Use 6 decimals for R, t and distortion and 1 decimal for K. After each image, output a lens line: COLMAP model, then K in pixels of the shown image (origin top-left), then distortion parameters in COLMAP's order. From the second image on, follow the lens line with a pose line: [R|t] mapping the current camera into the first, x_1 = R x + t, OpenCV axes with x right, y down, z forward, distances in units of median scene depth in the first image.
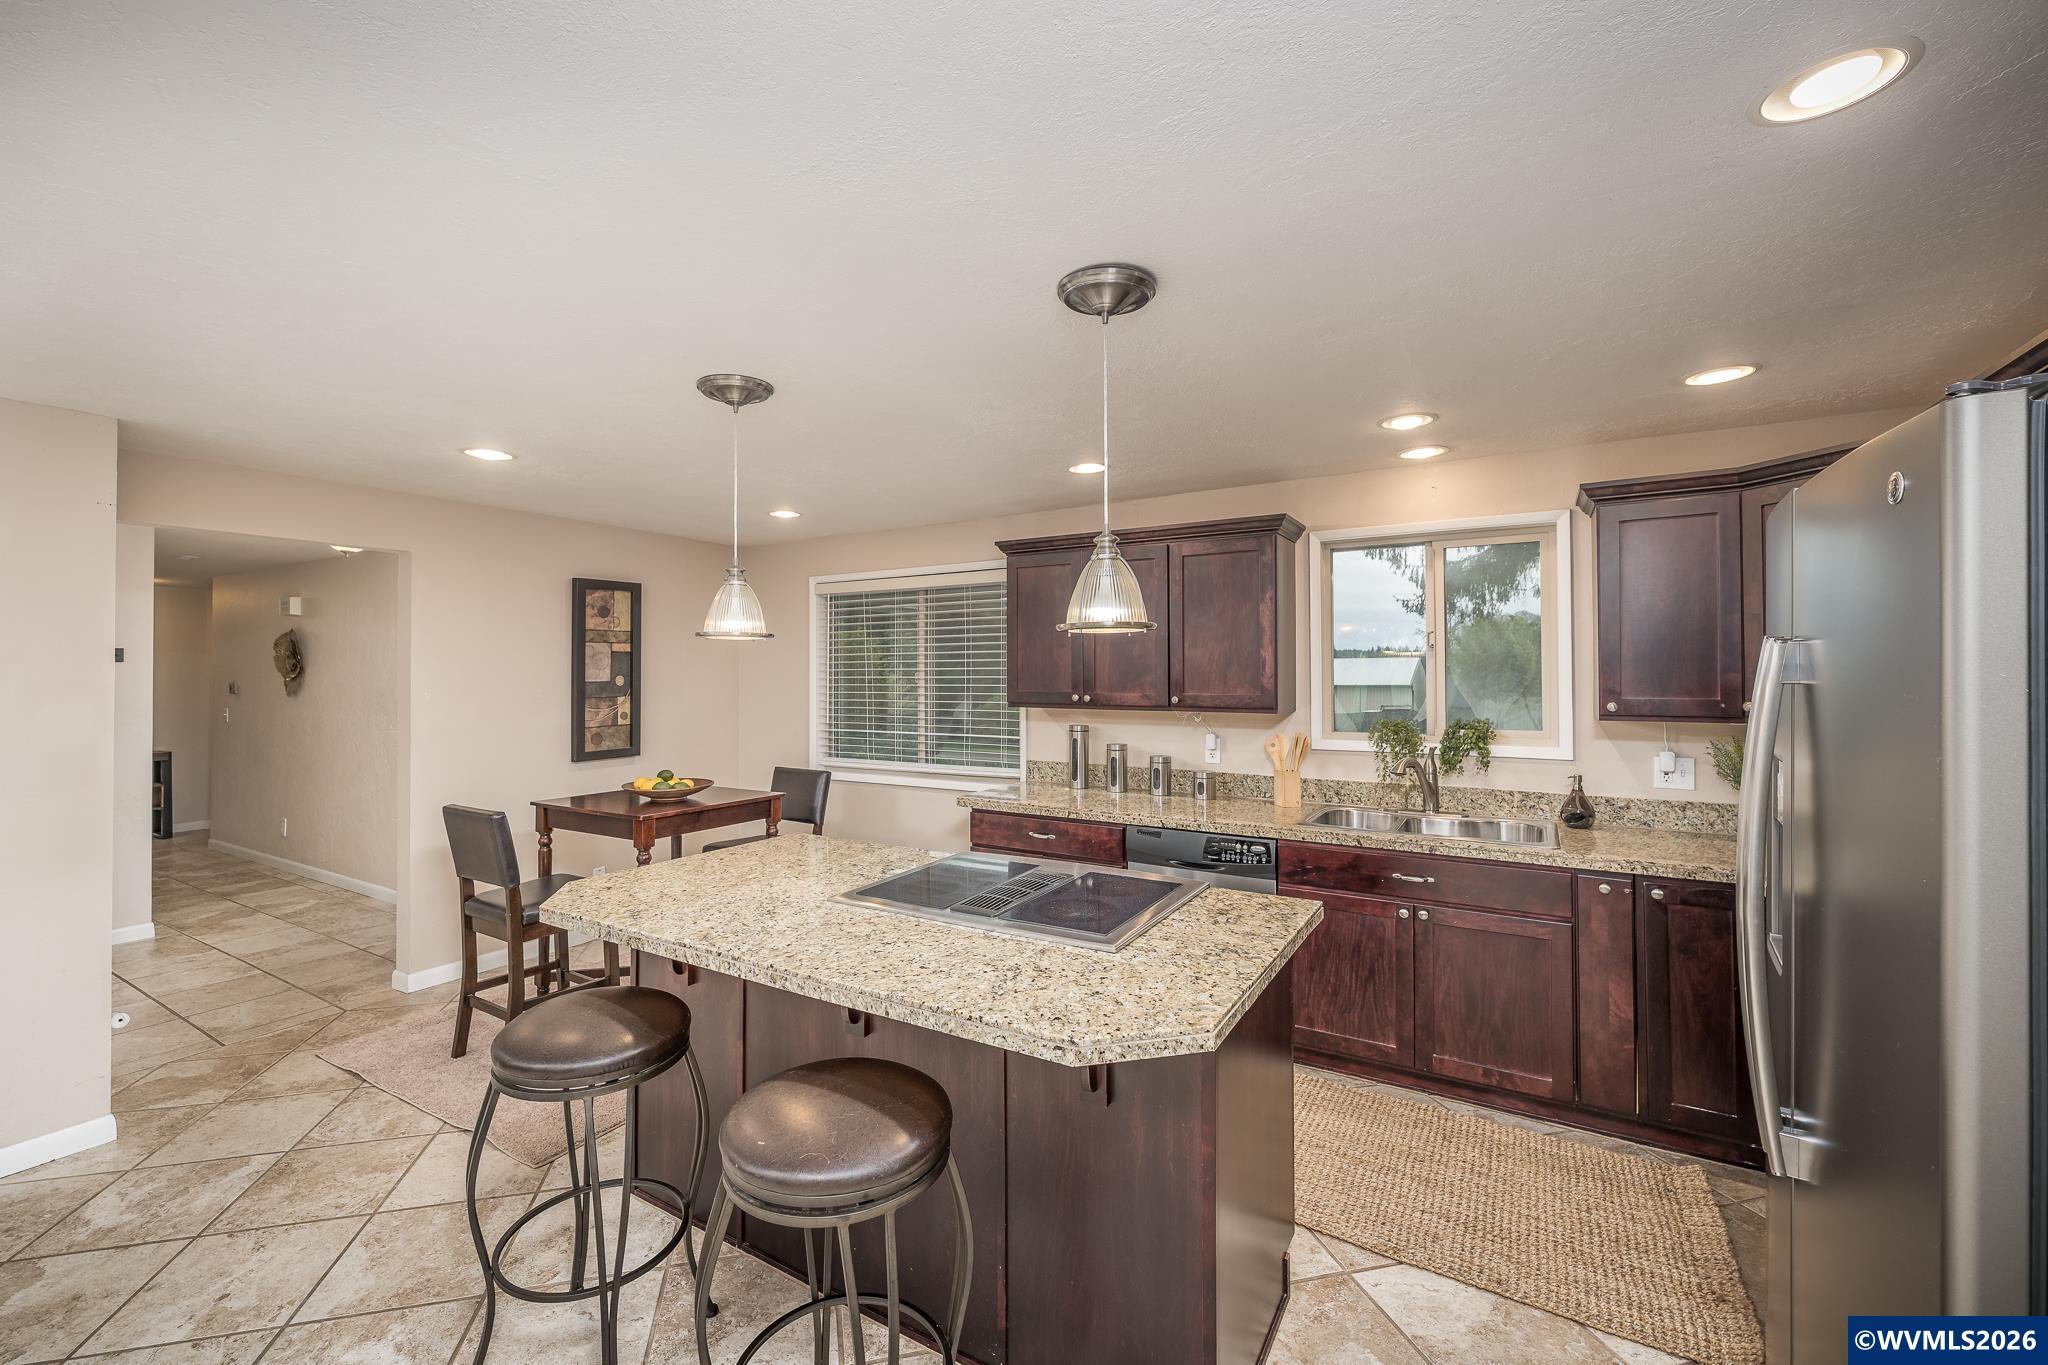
lens RADIAL K [[839.7, 0, 1024.2], [0, 839.7, 673.0], [0, 0, 1]] dist [0.001220, 0.000146]
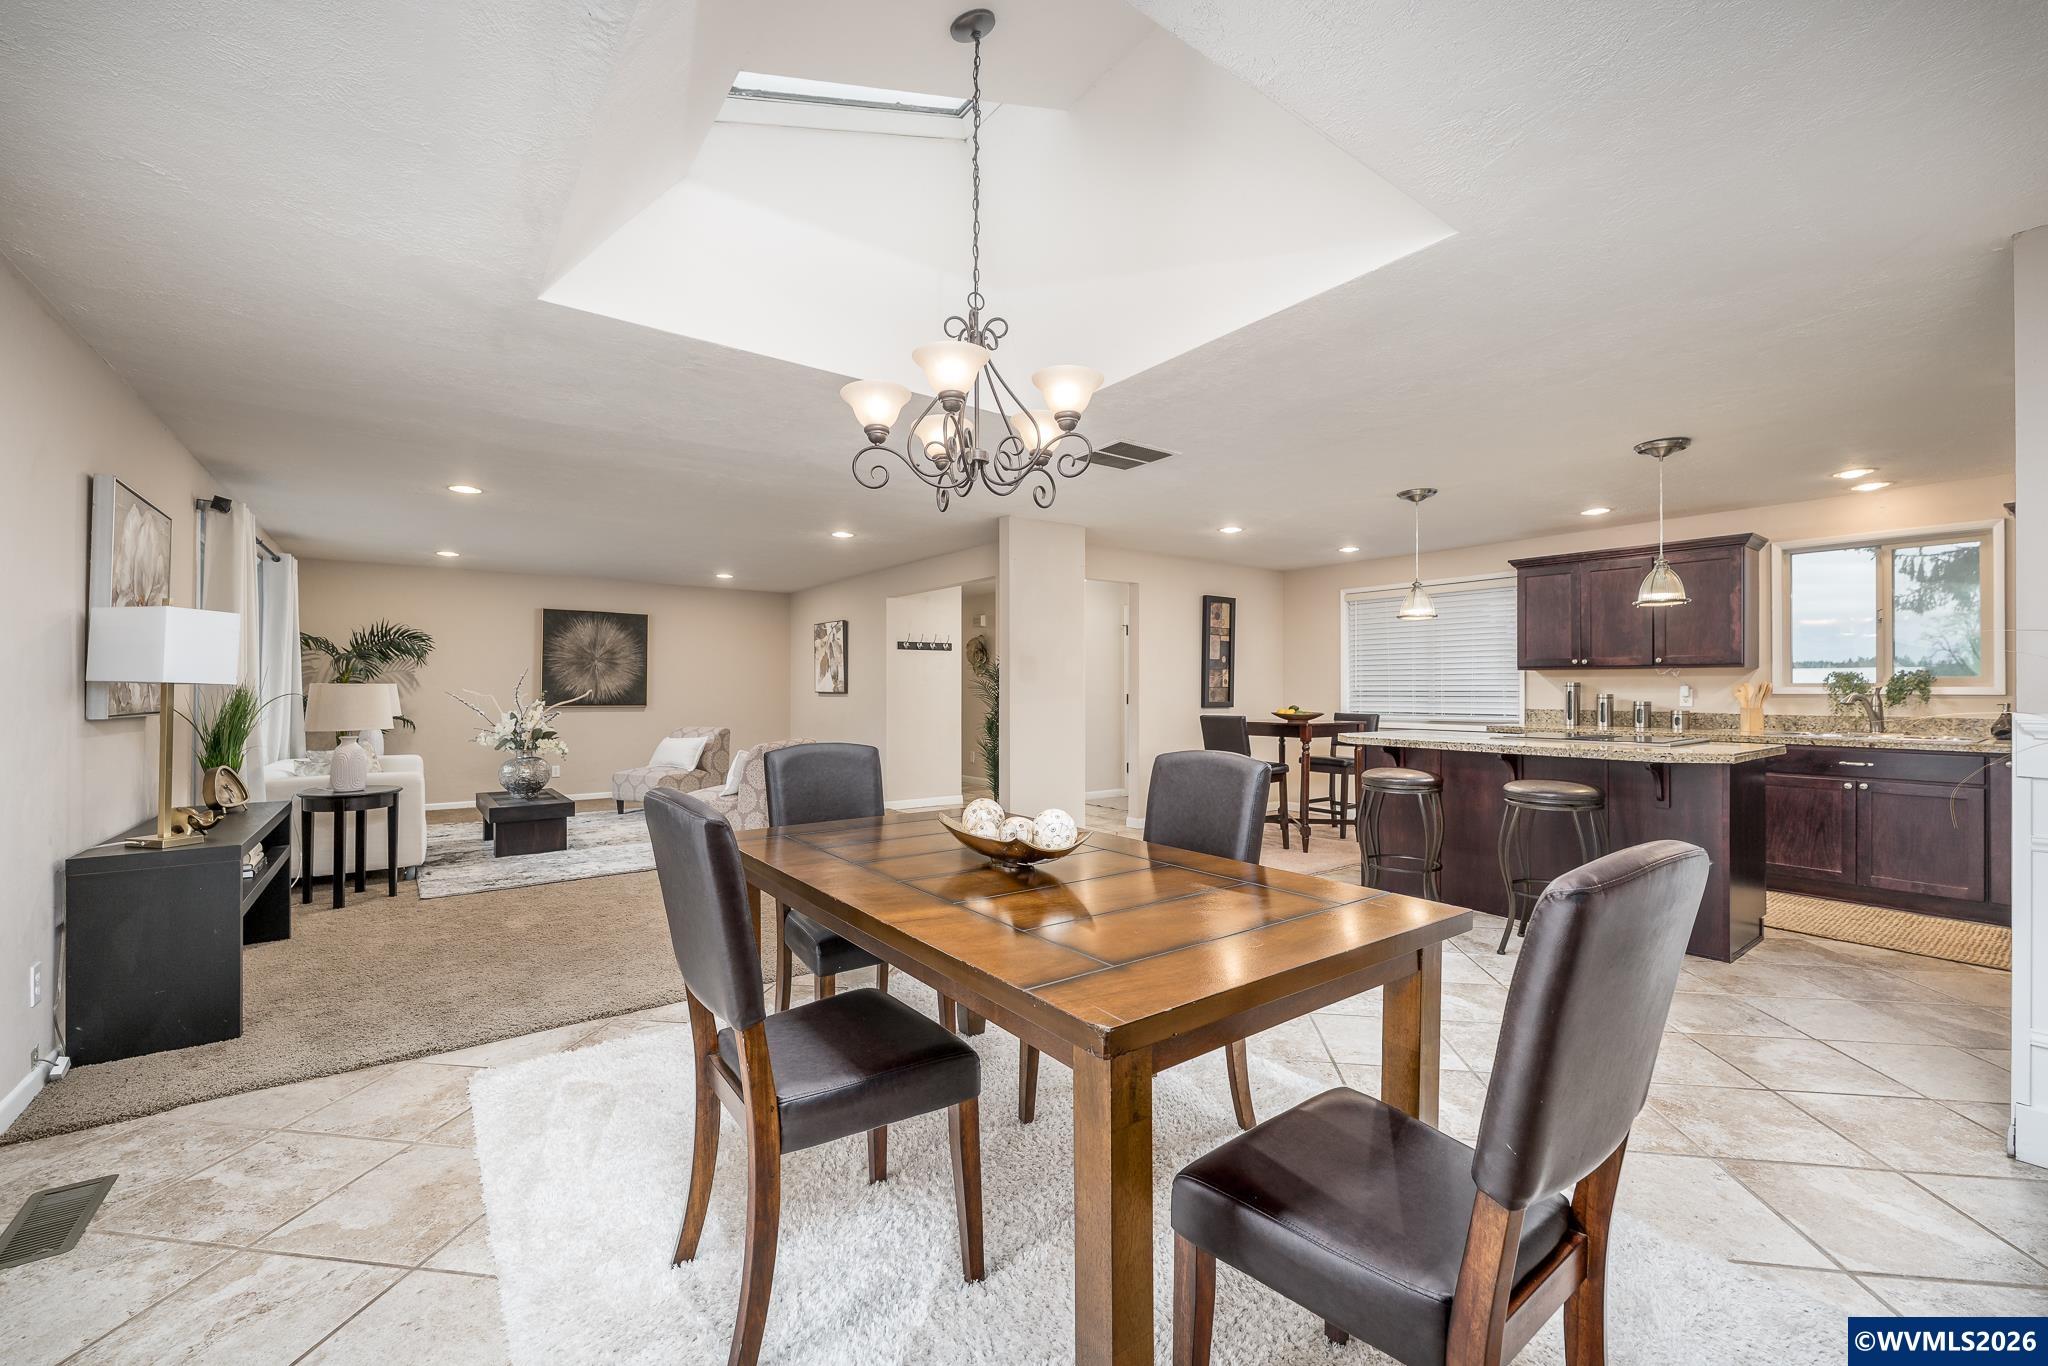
lens RADIAL K [[839.7, 0, 1038.1], [0, 839.7, 690.8], [0, 0, 1]] dist [0.001220, 0.000146]
pose [[0.930681, 0.005336, -0.365792, -0.305041], [-0.004818, 0.999986, 0.002329, 0.088739], [0.365799, -0.000405, 0.930694, -0.808236]]
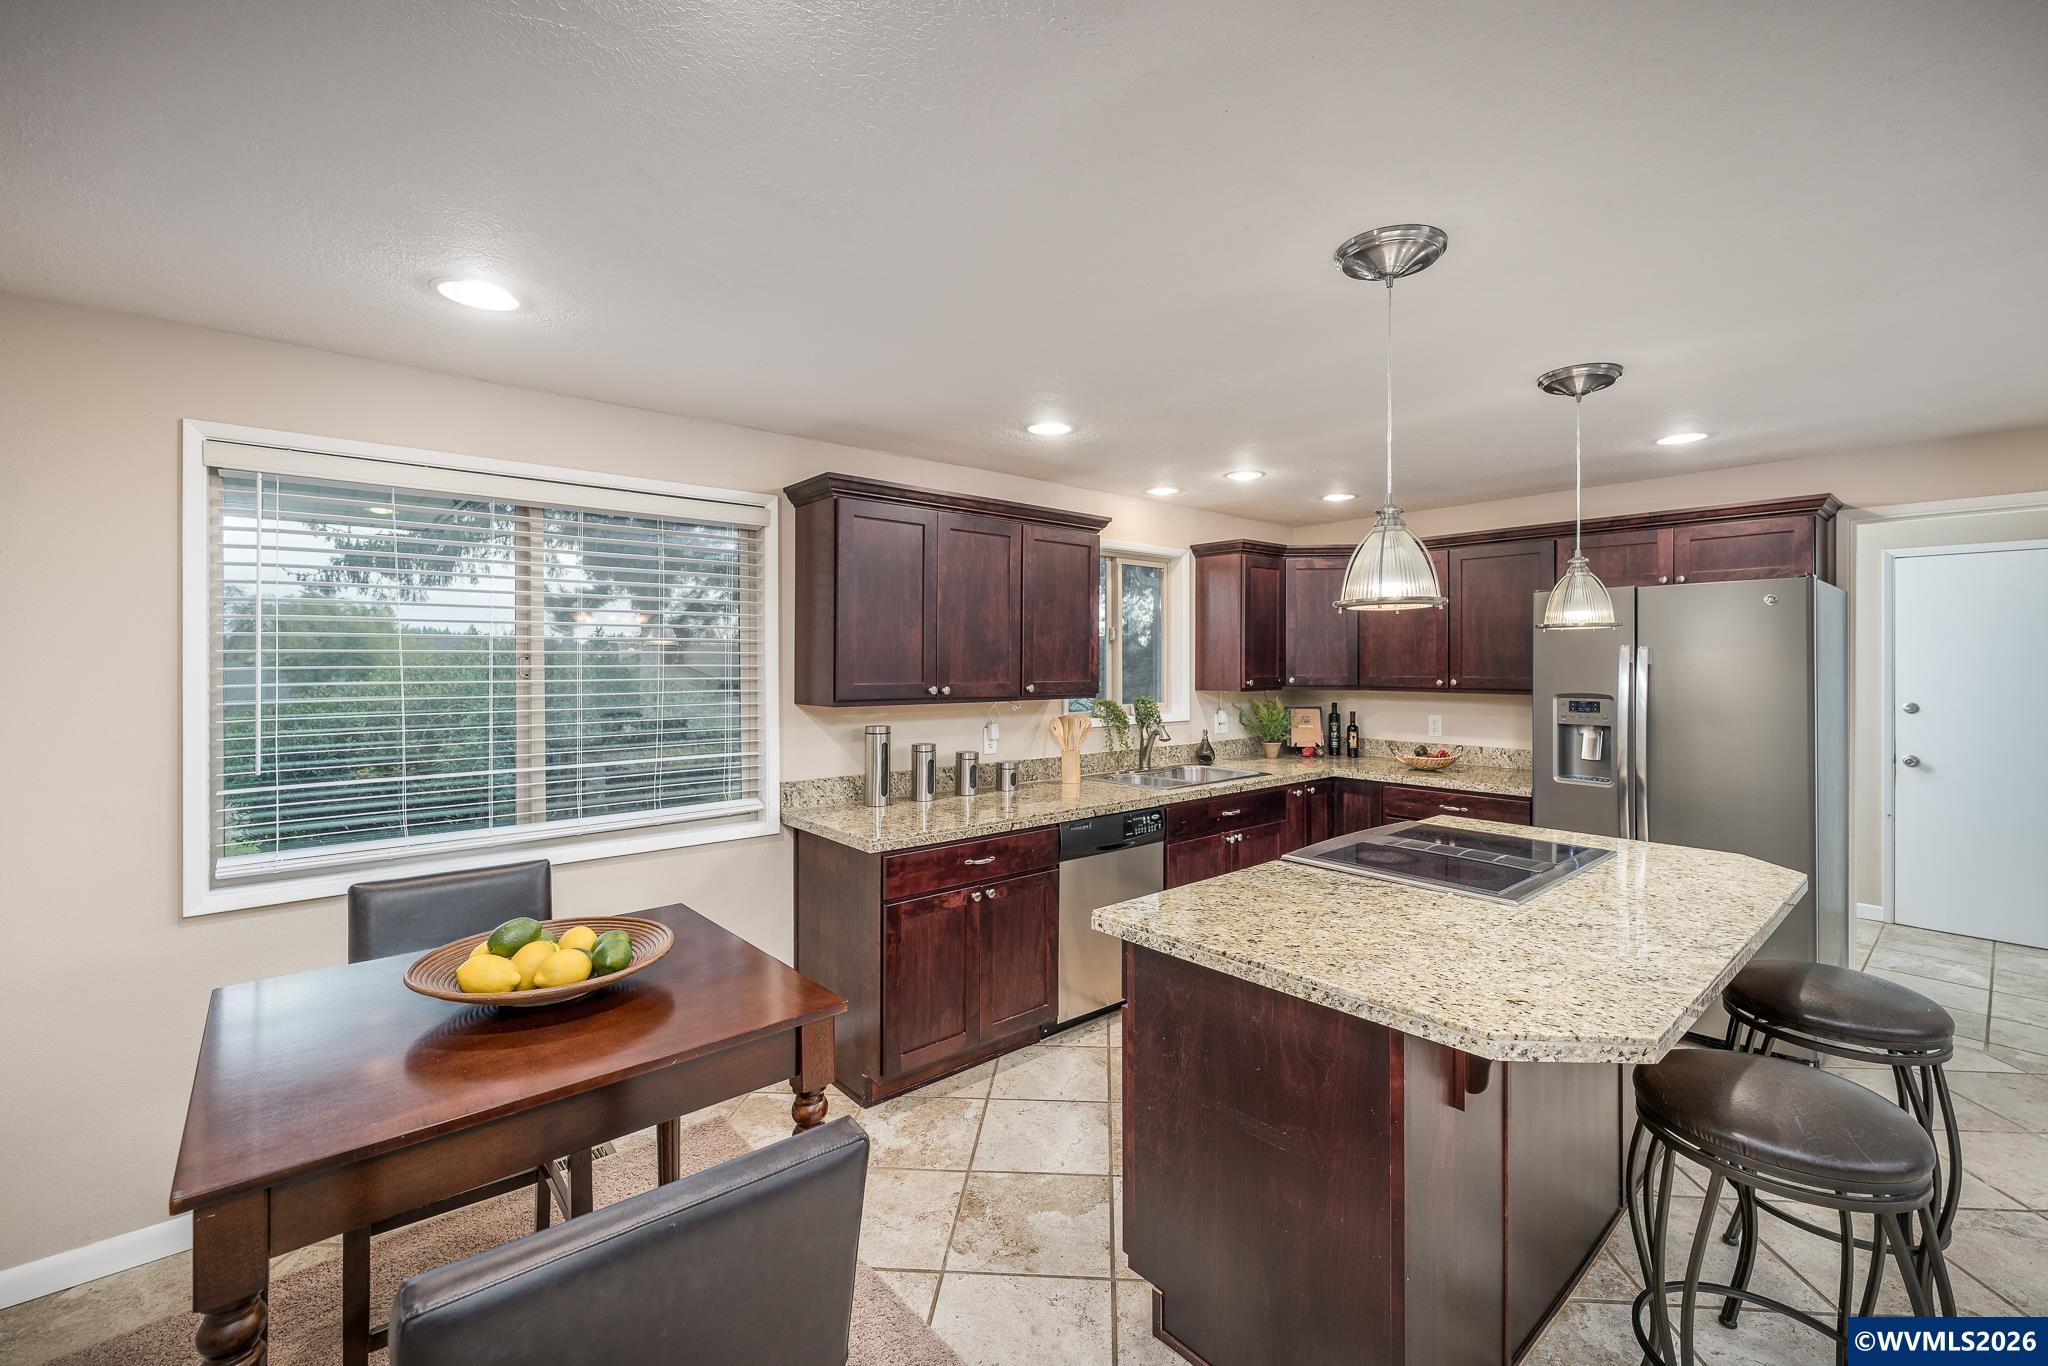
lens RADIAL K [[839.7, 0, 1017.1], [0, 839.7, 663.1], [0, 0, 1]] dist [0.001220, 0.000146]
pose [[0.310433, 0.004367, 0.950585, -0.747283], [0.000414, 0.999989, -0.004730, 0.007396], [-0.950595, 0.001862, 0.310427, 0.722854]]
